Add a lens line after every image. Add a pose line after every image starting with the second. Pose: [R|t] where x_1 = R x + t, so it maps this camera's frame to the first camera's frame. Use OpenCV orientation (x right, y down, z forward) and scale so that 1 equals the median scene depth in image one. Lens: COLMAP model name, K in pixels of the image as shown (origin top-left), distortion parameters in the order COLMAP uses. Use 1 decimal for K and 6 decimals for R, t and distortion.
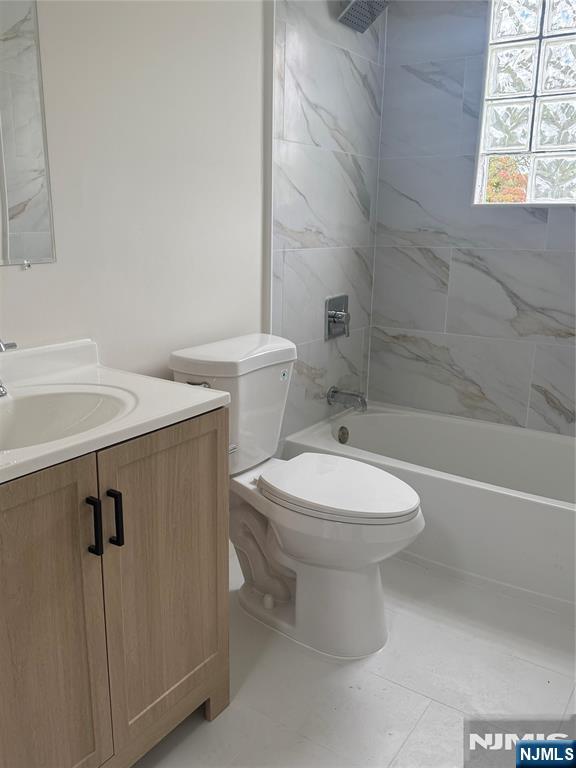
lens RADIAL K [[642.7, 0, 278.4], [0, 642.7, 385.3], [0, 0, 1]] dist [0.119131, -0.196479]
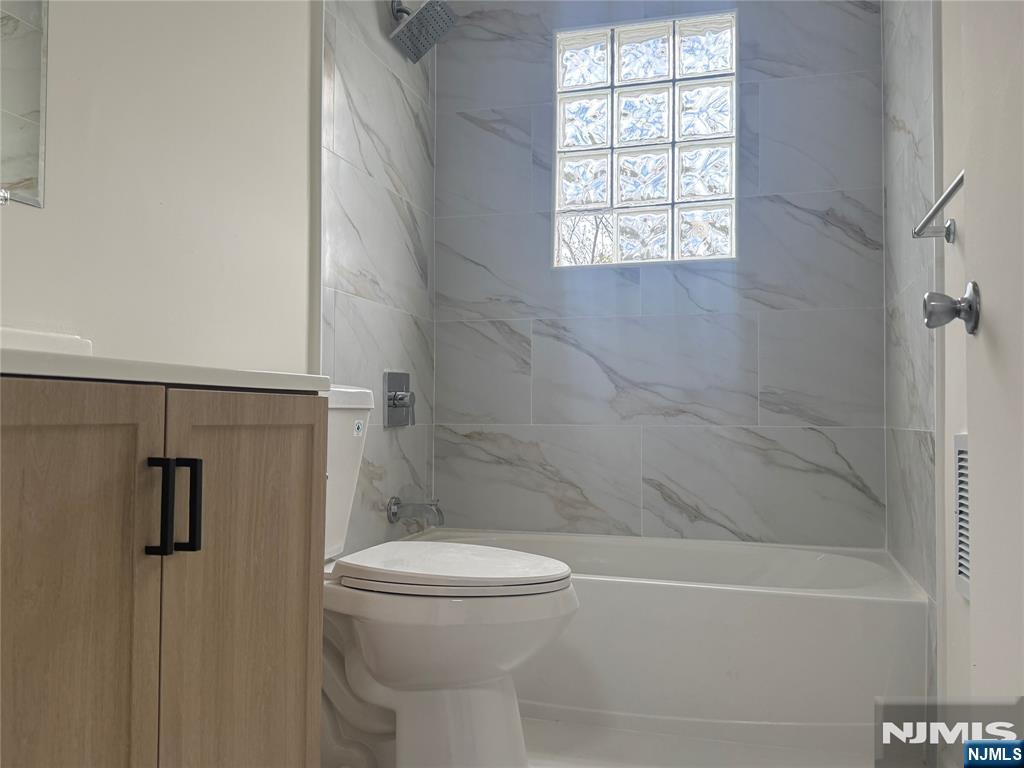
lens RADIAL K [[857.0, 0, 517.1], [0, 857.0, 383.3], [0, 0, 1]] dist [0.119131, -0.196479]
pose [[0.948161, 0.001644, 0.317786, -0.094817], [0.084368, 0.962801, -0.256703, 0.145320], [-0.306387, 0.270207, 0.912752, 0.050610]]
